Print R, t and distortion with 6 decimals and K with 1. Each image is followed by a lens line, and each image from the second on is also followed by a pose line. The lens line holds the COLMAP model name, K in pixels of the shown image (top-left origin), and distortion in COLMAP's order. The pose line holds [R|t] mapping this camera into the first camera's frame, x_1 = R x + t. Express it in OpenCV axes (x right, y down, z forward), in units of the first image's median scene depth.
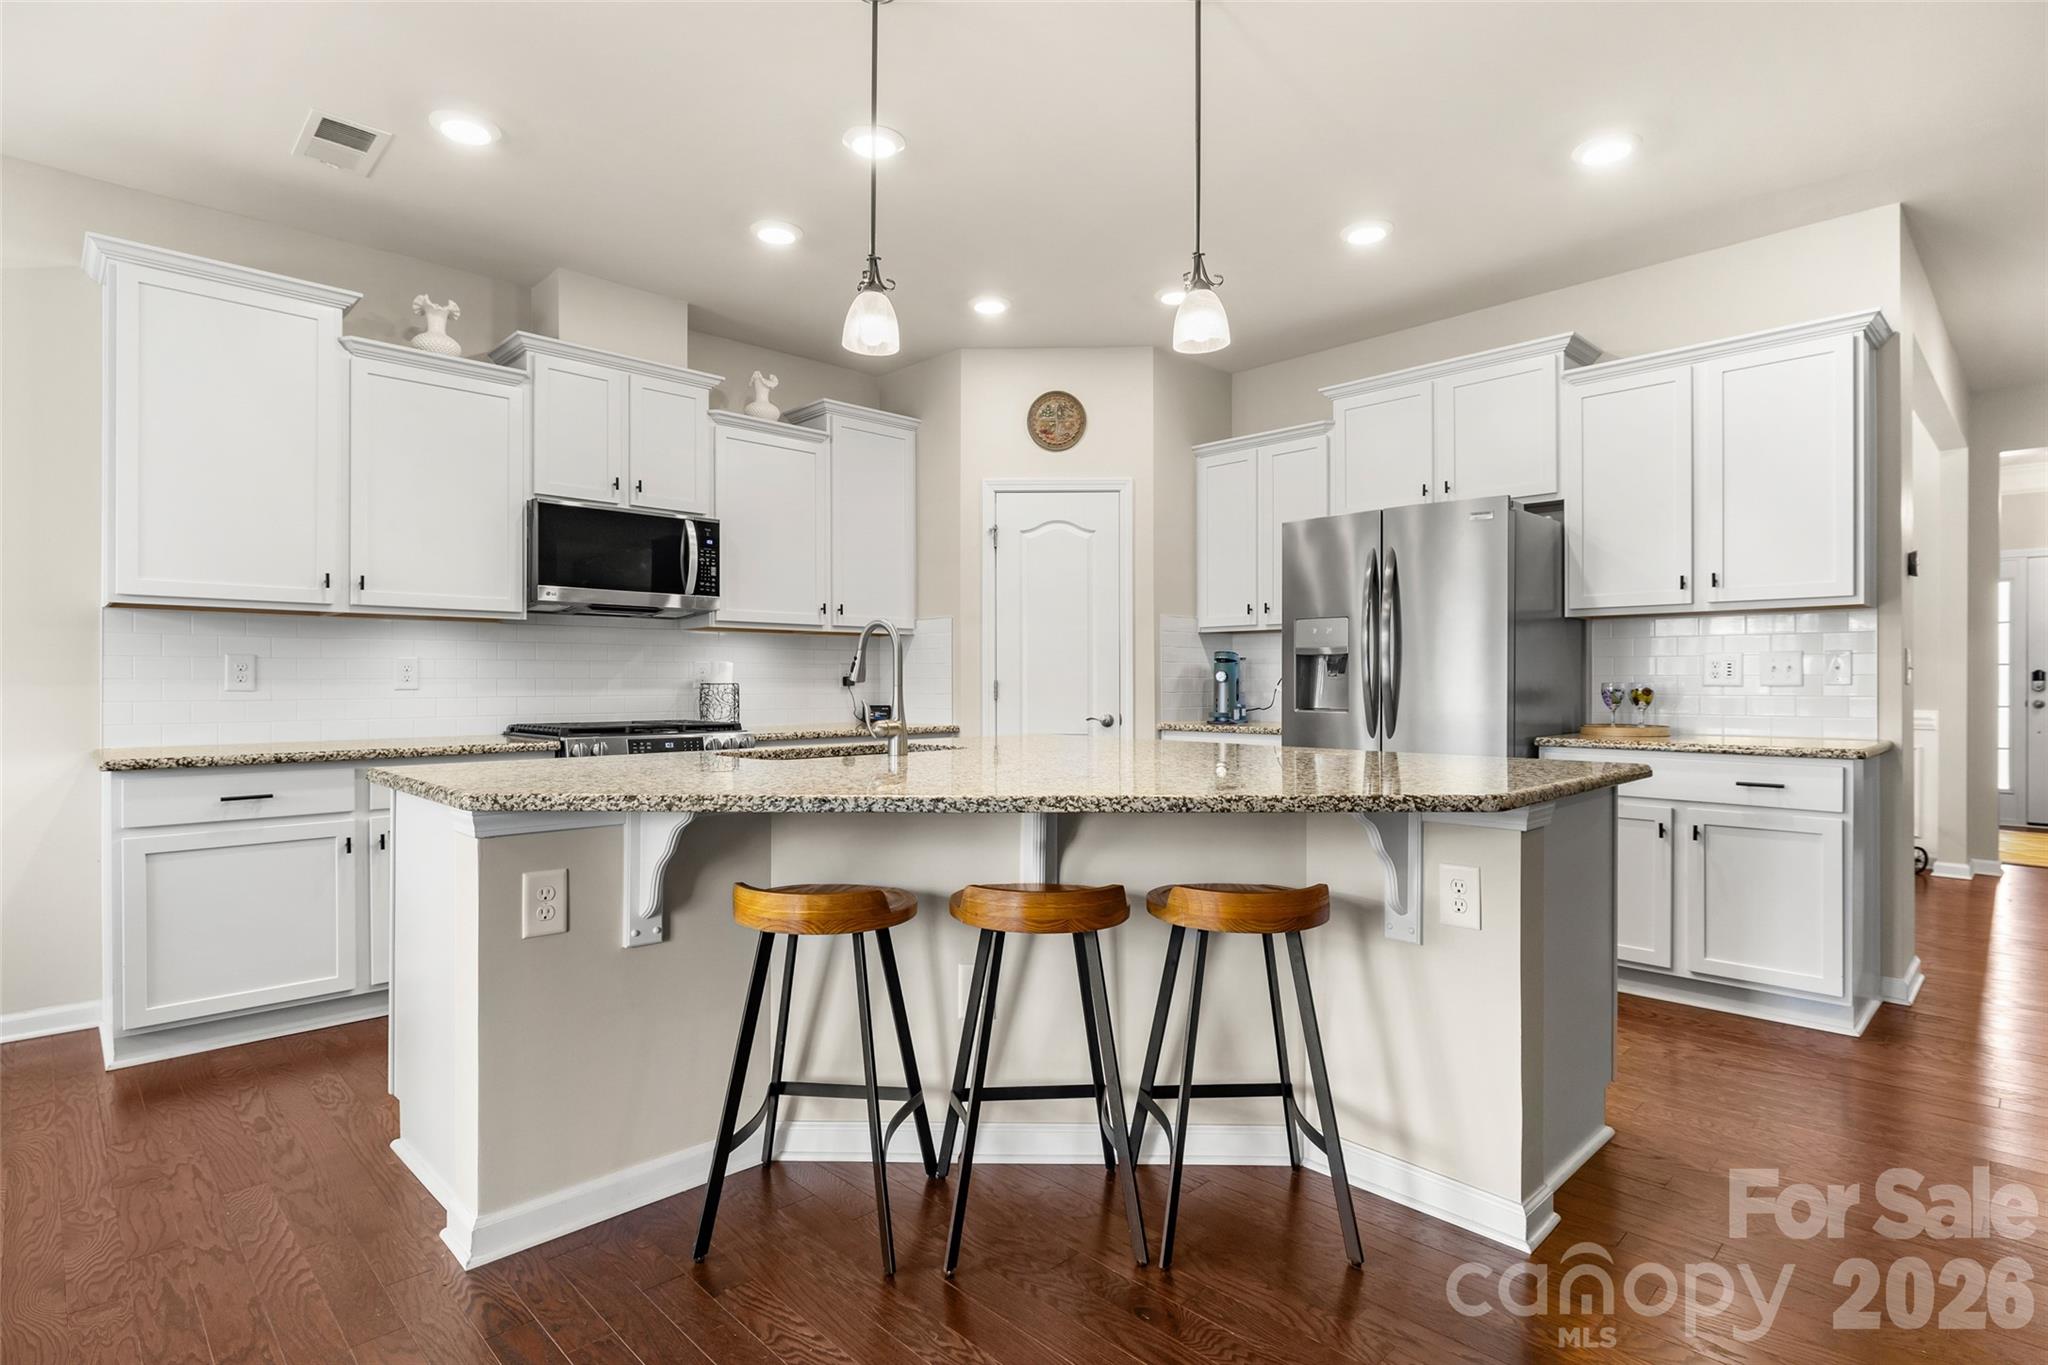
lens RADIAL K [[1026.2, 0, 1019.2], [0, 1026.2, 681.4], [0, 0, 1]] dist [-0.002405, -0.001060]
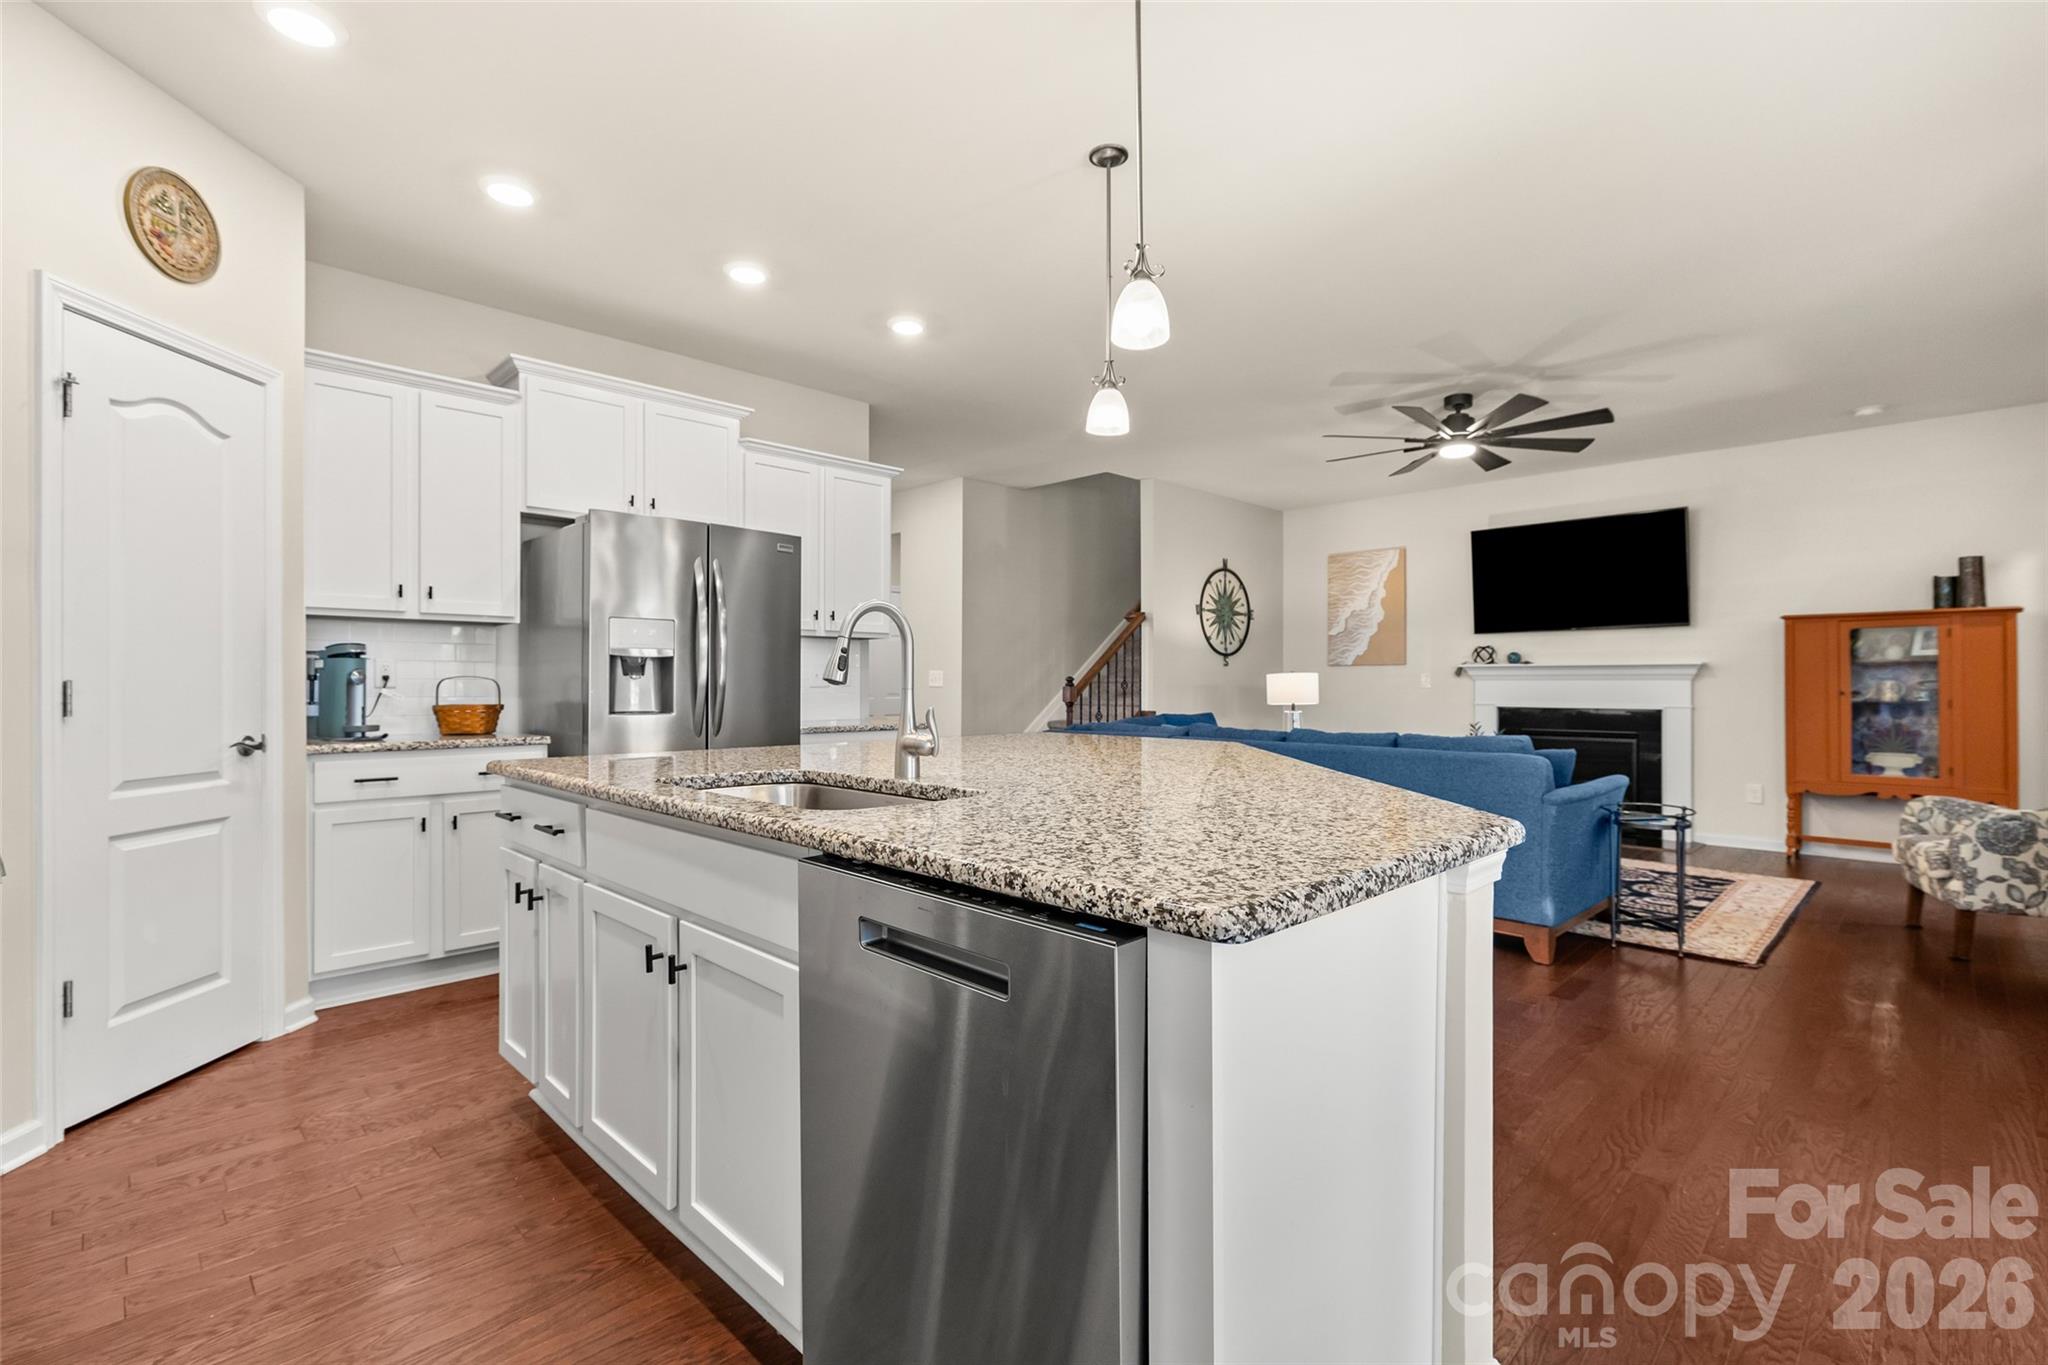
lens RADIAL K [[928.8, 0, 1019.8], [0, 928.8, 681.4], [0, 0, 1]] dist [-0.004562, 0.000586]
pose [[-0.016449, 0.002753, 0.999861, -0.609798], [-0.000528, 0.999996, -0.002762, 0.000265], [-0.999865, -0.000573, -0.016448, 0.678706]]
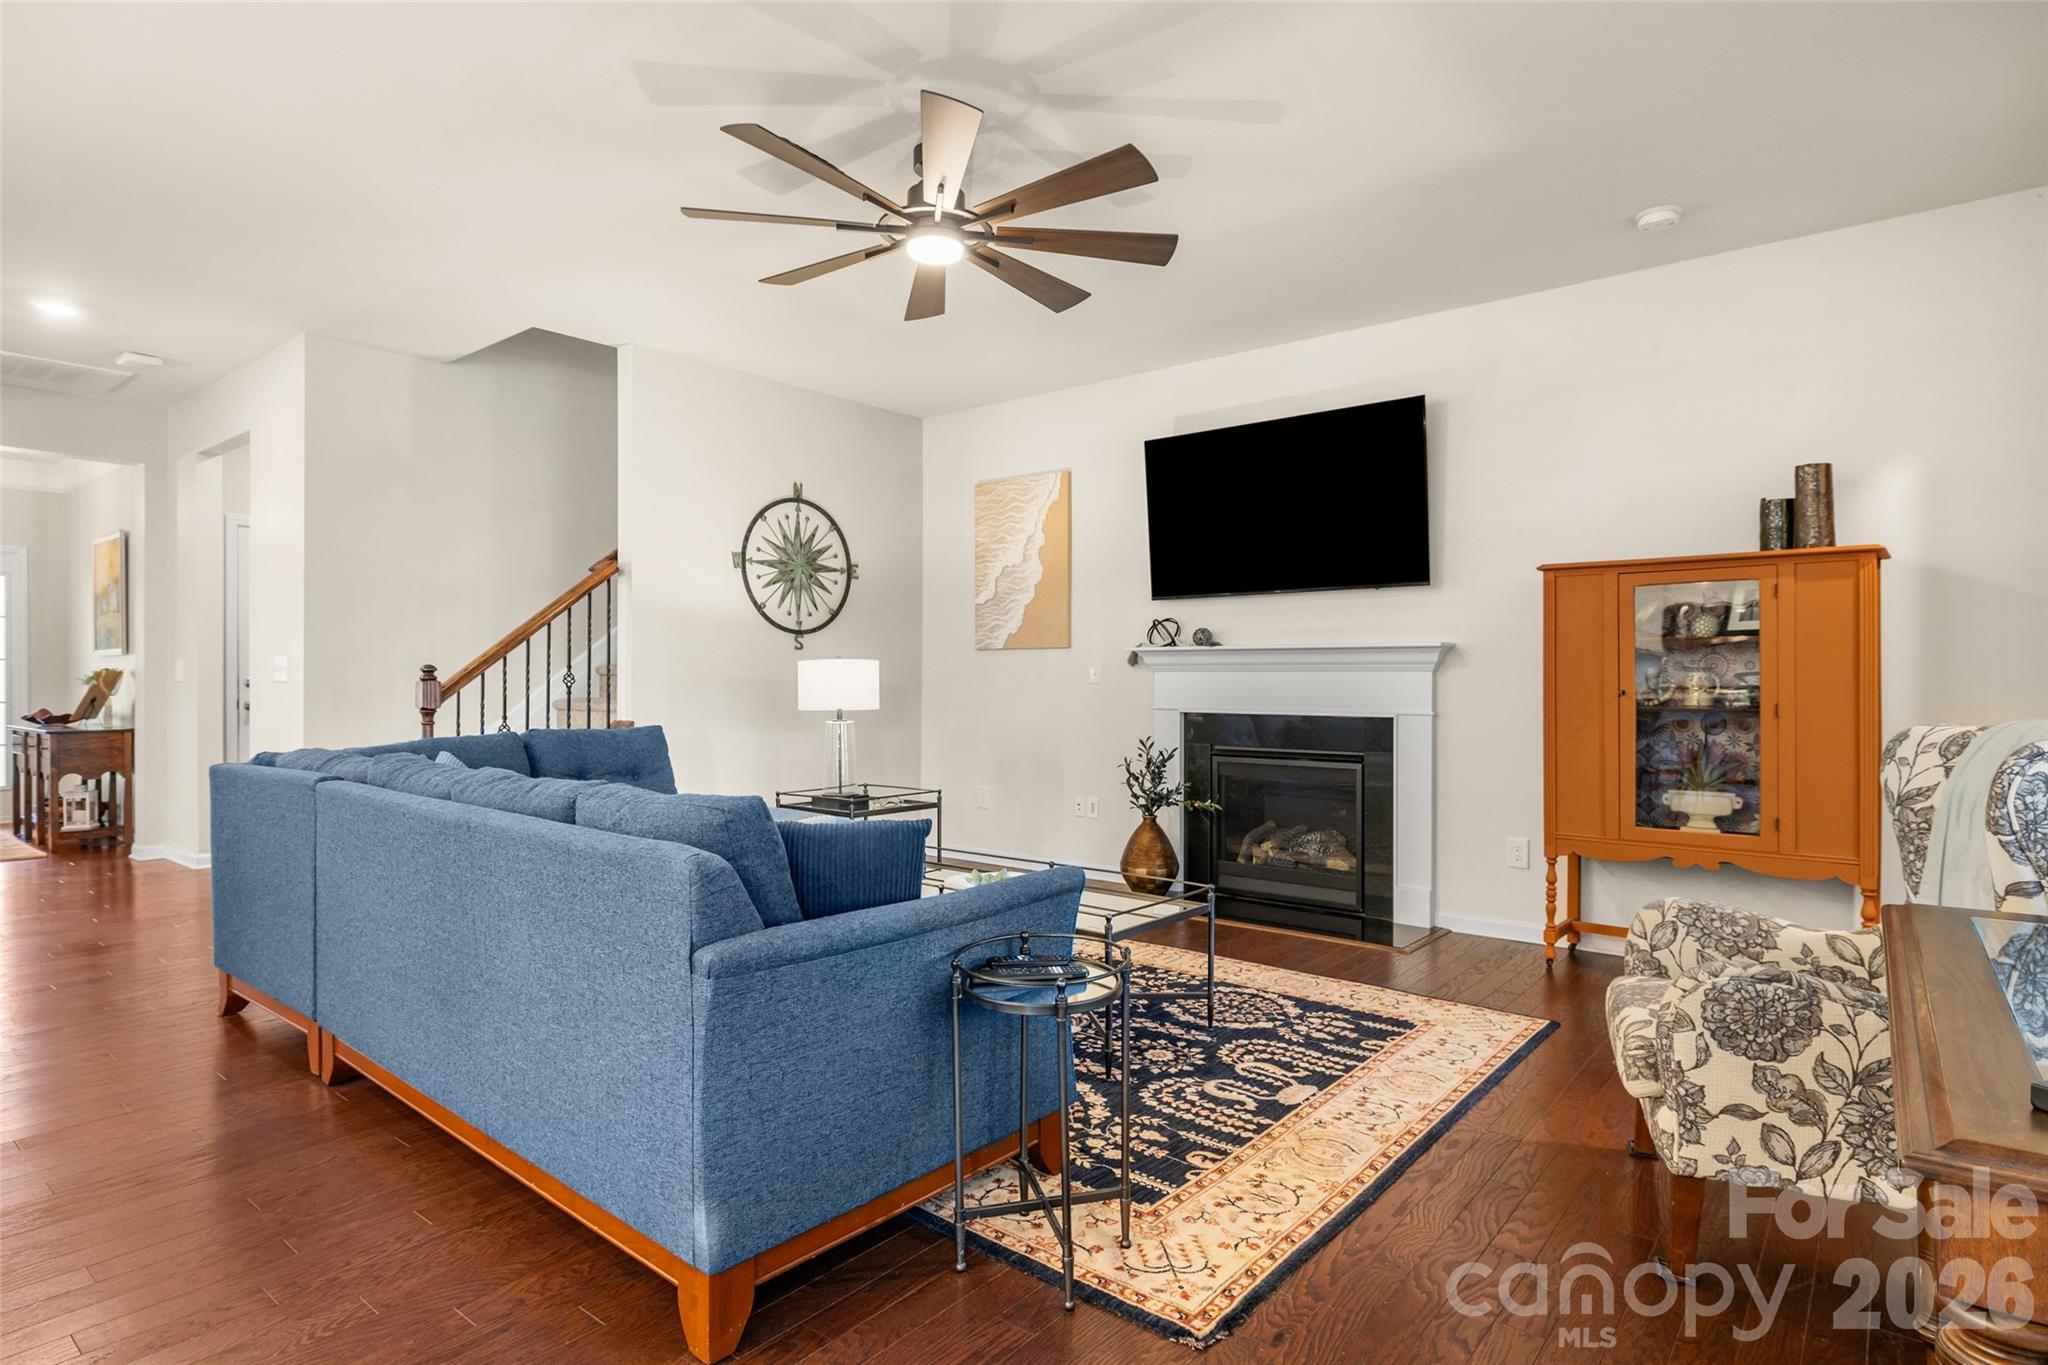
lens RADIAL K [[1093.2, 0, 1012.4], [0, 1093.2, 679.9], [0, 0, 1]] dist [-0.005094, 0.000271]
pose [[-0.110555, -0.001927, 0.993868, -0.151398], [-0.000358, 0.999998, 0.001899, 0.000353], [-0.993870, -0.000146, -0.110555, 0.067521]]
